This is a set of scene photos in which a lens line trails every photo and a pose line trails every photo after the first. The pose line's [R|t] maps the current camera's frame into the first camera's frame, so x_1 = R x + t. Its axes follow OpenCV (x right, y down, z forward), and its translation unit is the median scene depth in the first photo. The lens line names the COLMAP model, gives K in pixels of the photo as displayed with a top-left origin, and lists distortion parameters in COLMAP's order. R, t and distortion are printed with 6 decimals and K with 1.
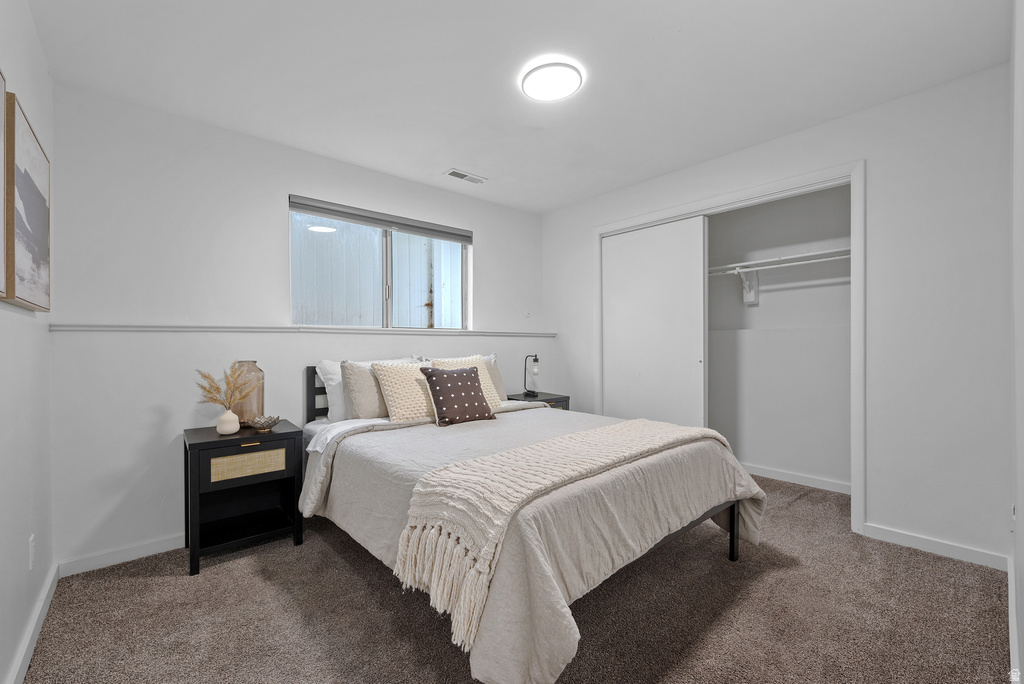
lens RADIAL K [[431.4, 0, 514.6], [0, 431.4, 338.3], [0, 0, 1]] dist [0.000162, 0.000073]
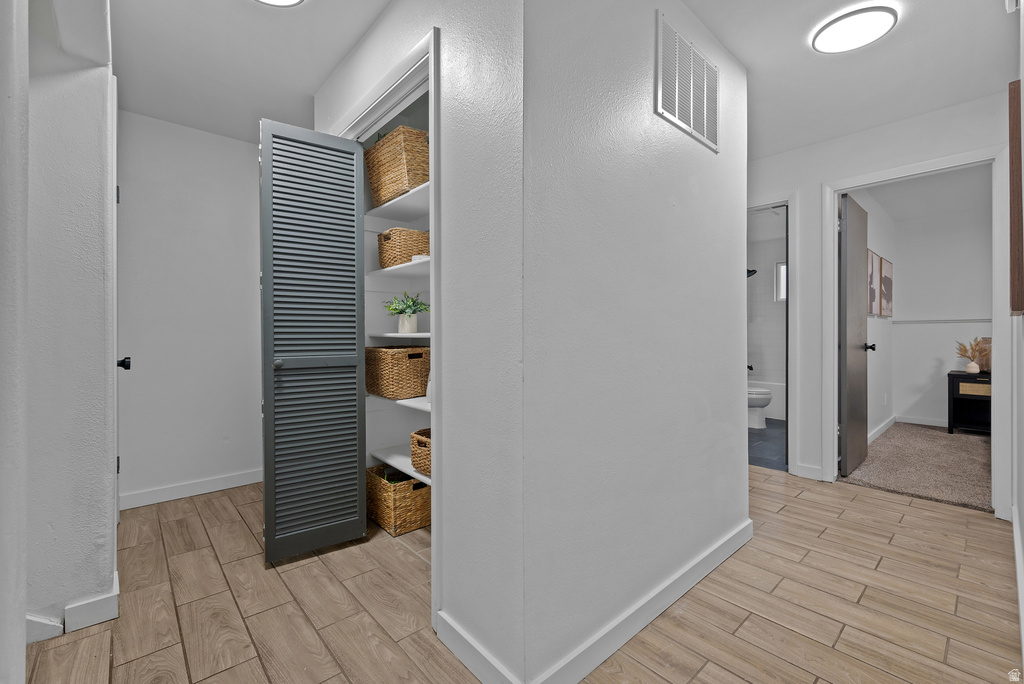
lens RADIAL K [[431.4, 0, 514.6], [0, 431.4, 338.3], [0, 0, 1]] dist [0.000162, 0.000073]
pose [[0.008838, 0.020912, -0.999742, 1.363846], [0.007682, 0.999750, 0.020980, -0.001334], [0.999931, -0.007866, 0.008675, -1.181710]]
